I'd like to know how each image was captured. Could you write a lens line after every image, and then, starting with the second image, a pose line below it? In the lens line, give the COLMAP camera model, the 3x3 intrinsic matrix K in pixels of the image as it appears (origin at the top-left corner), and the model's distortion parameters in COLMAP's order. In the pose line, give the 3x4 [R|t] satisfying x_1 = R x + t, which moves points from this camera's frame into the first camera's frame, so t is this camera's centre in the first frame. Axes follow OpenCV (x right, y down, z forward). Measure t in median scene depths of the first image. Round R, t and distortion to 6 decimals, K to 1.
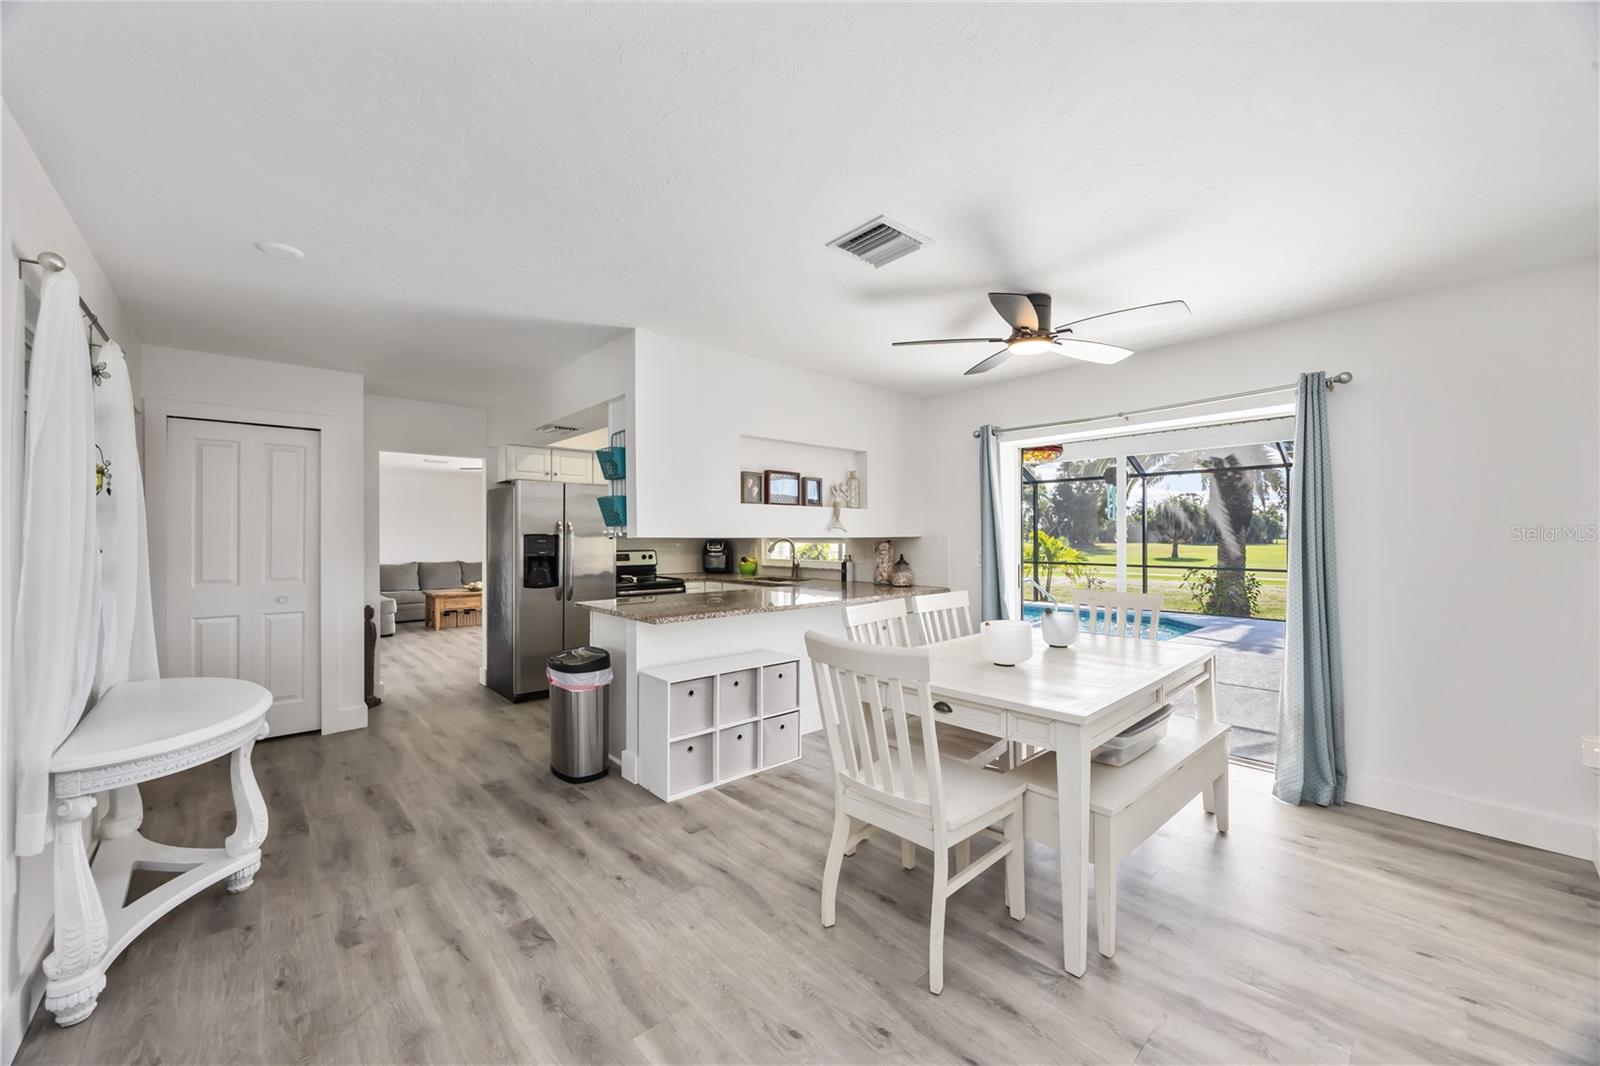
lens RADIAL K [[600.9, 0, 794.5], [0, 600.9, 533.2], [0, 0, 1]] dist [-0.001109, -0.000056]
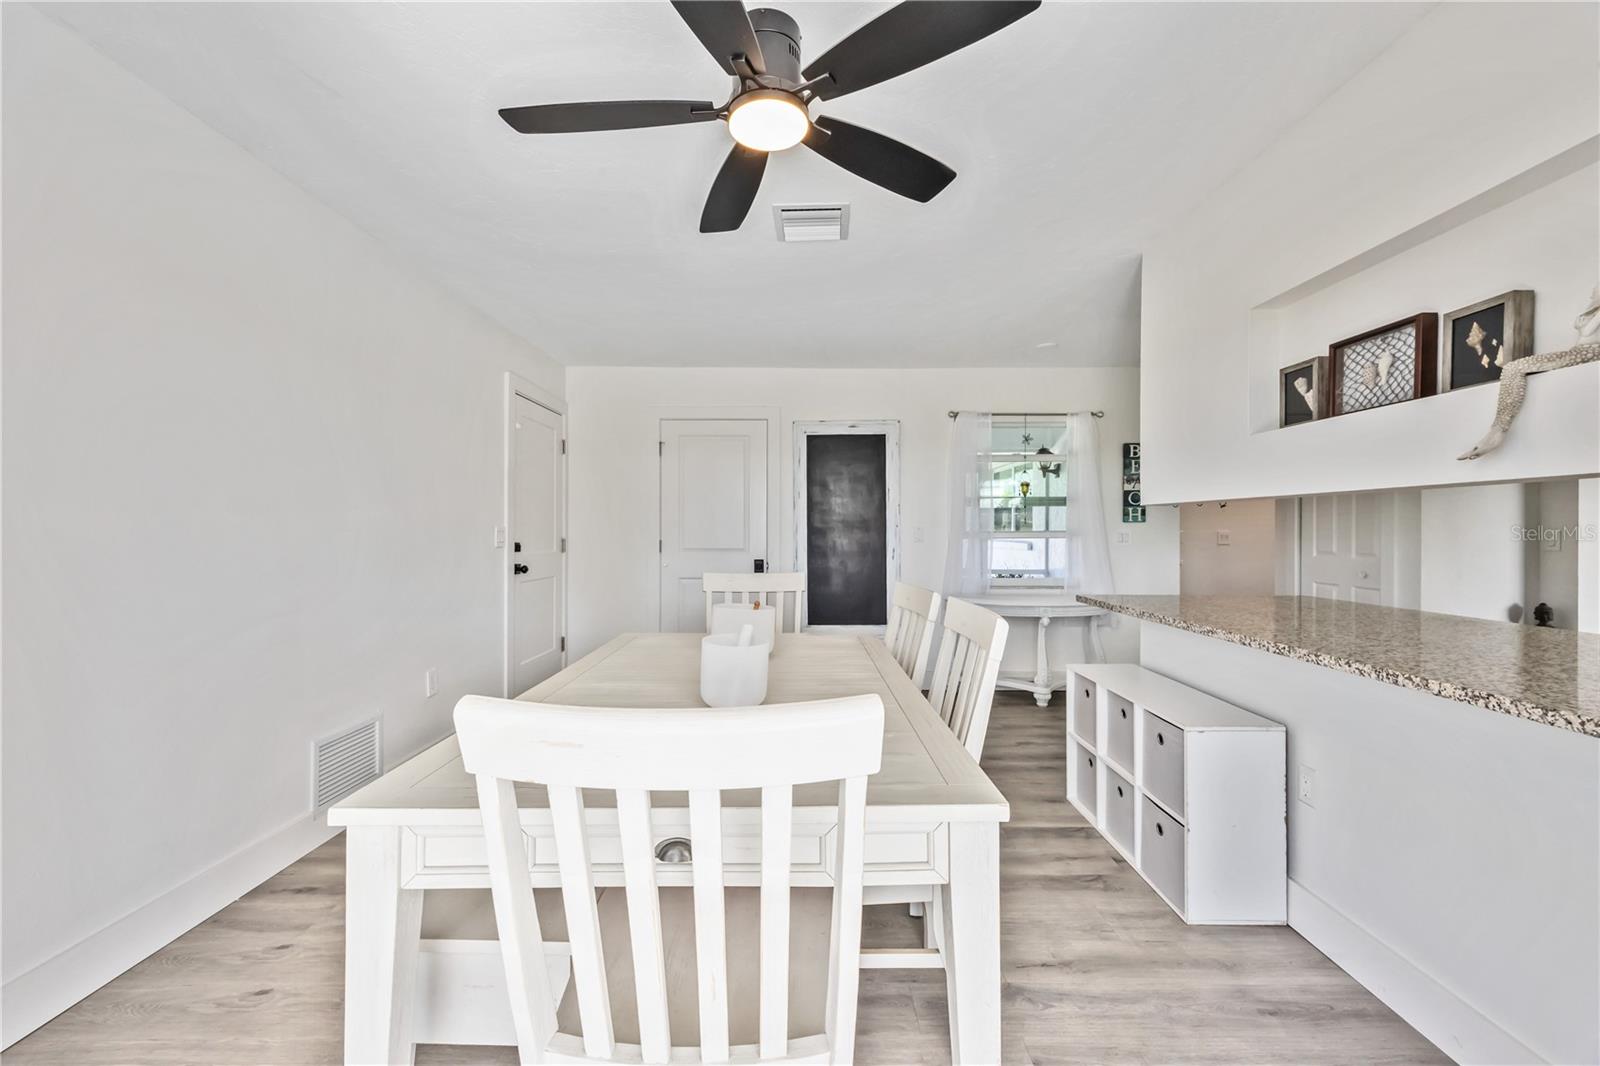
lens RADIAL K [[630.6, 0, 813.7], [0, 630.6, 526.0], [0, 0, 1]] dist [0.000517, 0.000070]
pose [[-0.666615, -0.003903, -0.745392, 0.471225], [0.004084, 0.999952, -0.008888, 0.028281], [0.745391, -0.008969, -0.666568, 0.847067]]
